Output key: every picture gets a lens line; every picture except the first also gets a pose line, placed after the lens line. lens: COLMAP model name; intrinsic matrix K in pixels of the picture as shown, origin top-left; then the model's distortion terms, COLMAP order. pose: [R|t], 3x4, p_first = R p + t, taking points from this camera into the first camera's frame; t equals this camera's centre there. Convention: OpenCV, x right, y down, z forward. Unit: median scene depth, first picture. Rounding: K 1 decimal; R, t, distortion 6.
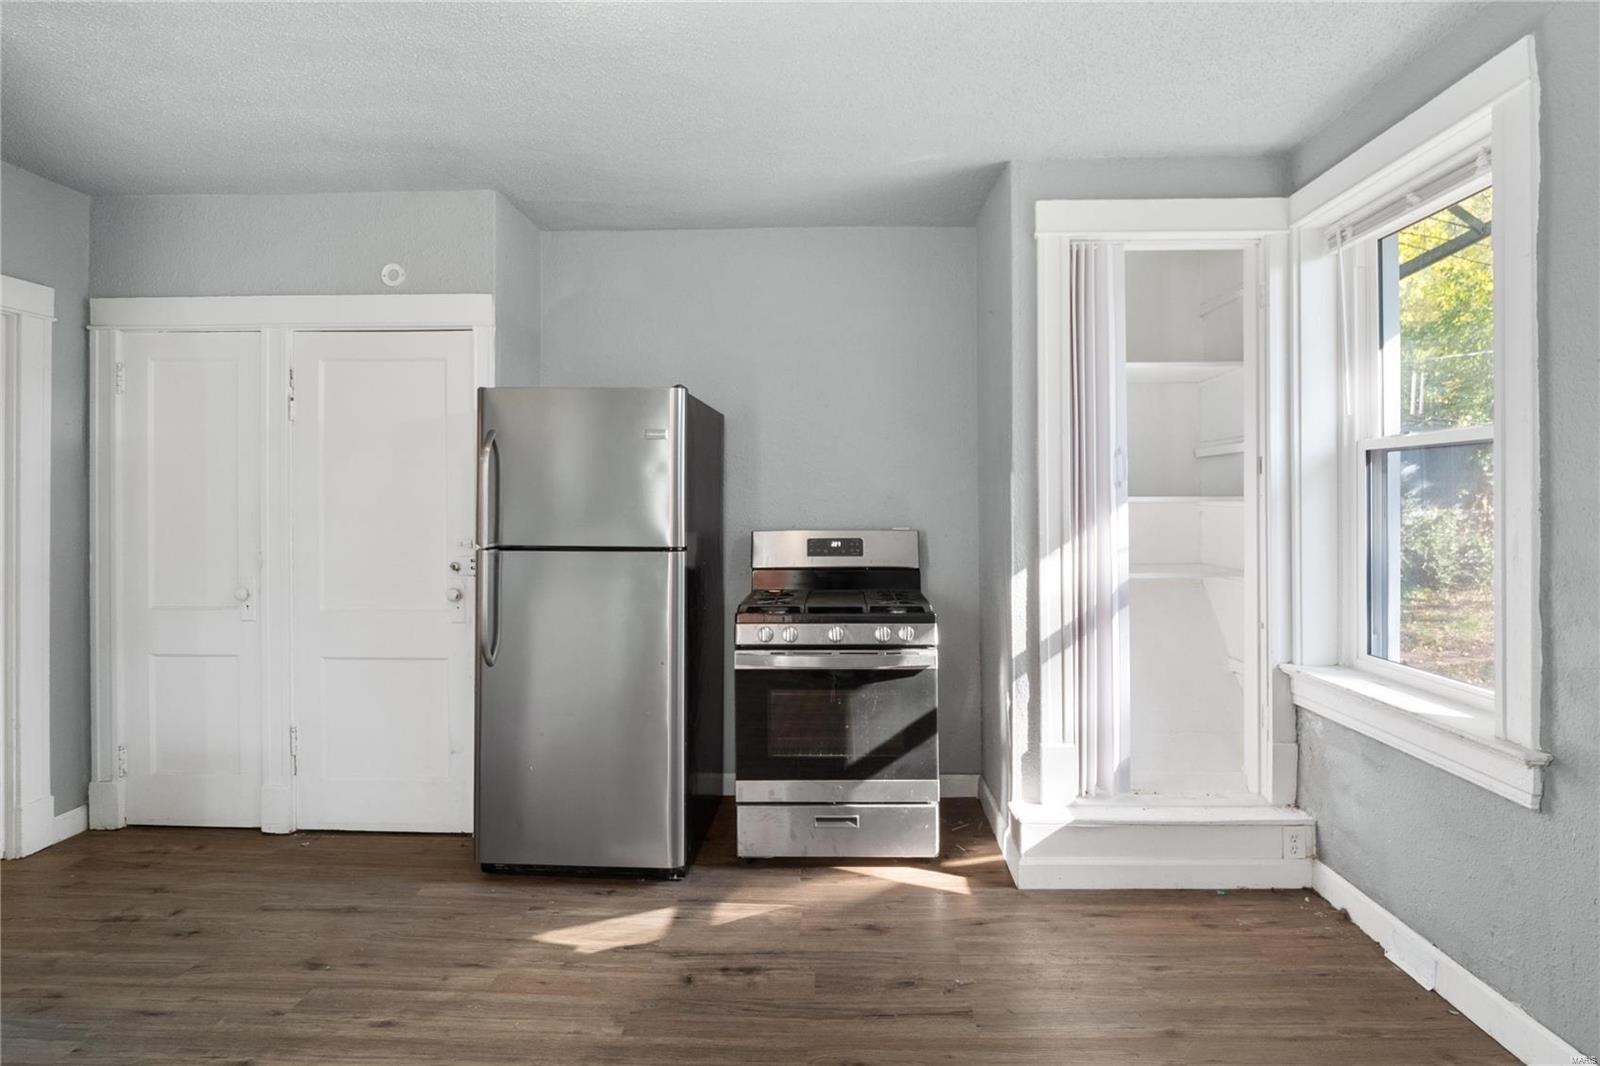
lens RADIAL K [[791.0, 0, 799.7], [0, 791.0, 493.9], [0, 0, 1]] dist [0.002654, -0.007082]
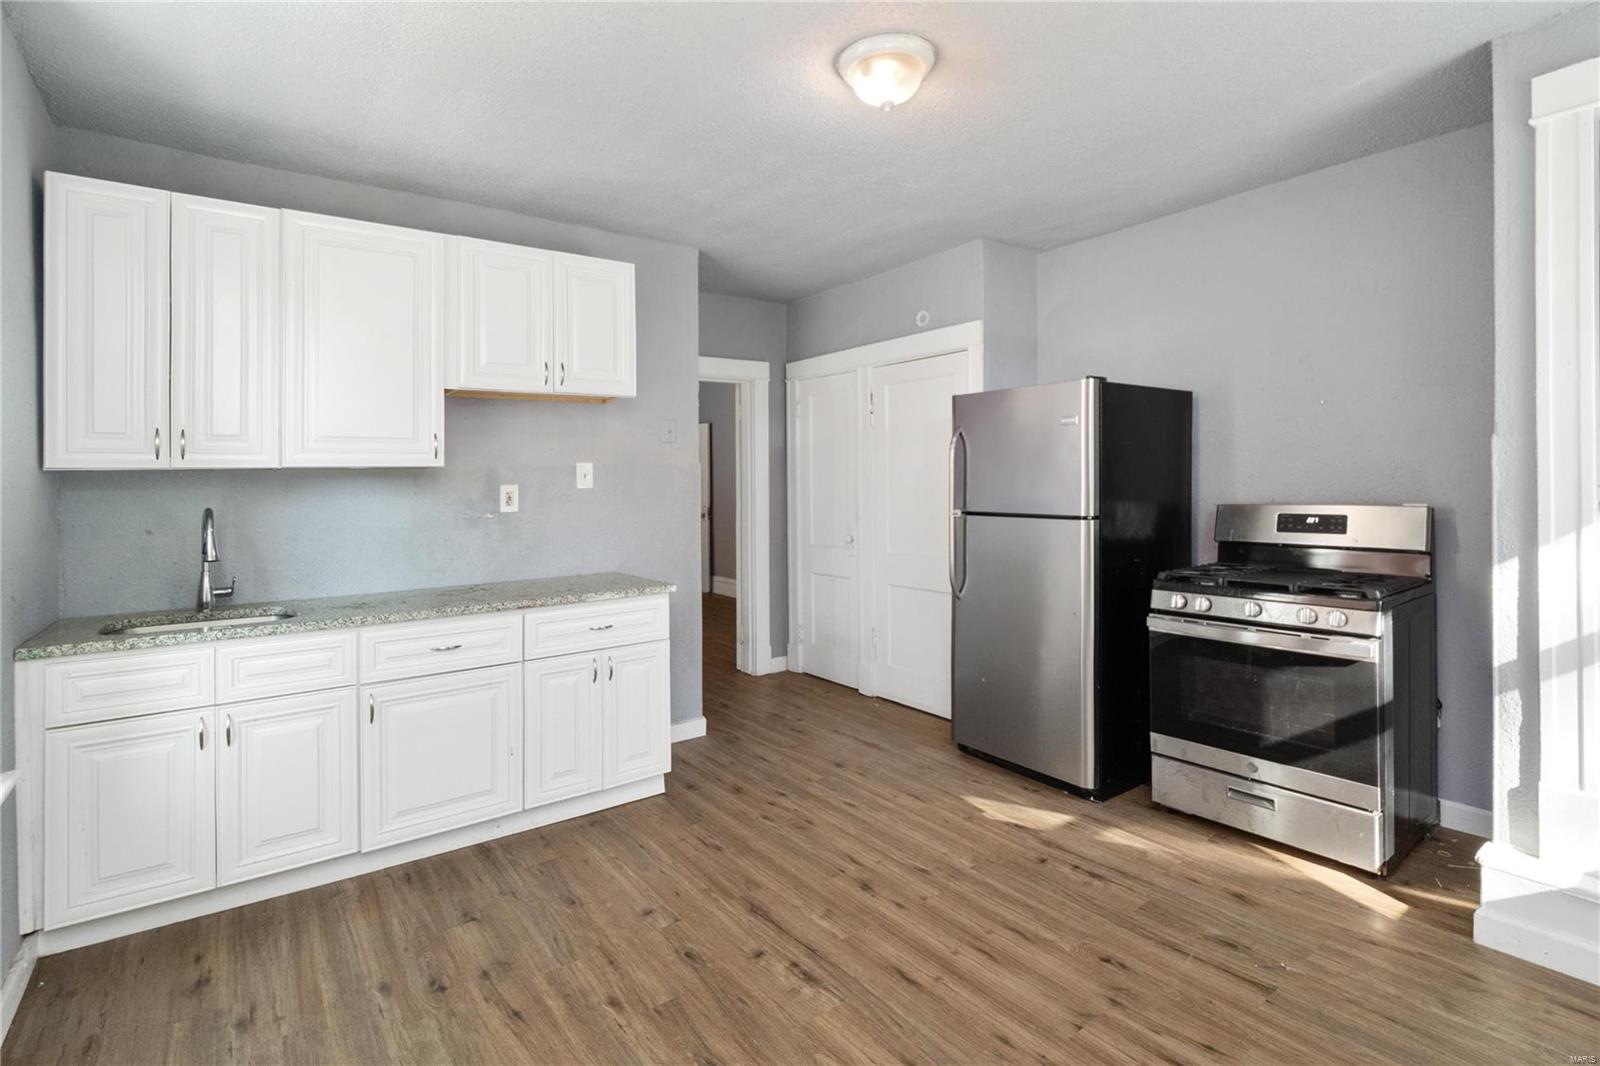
lens RADIAL K [[756.6, 0, 800.7], [0, 756.6, 493.5], [0, 0, 1]] dist [0.001852, 0.000493]
pose [[0.633856, 0.002400, -0.773447, 0.433497], [0.019808, 0.999617, 0.019335, 0.003958], [0.773197, -0.027575, 0.633566, -0.028575]]
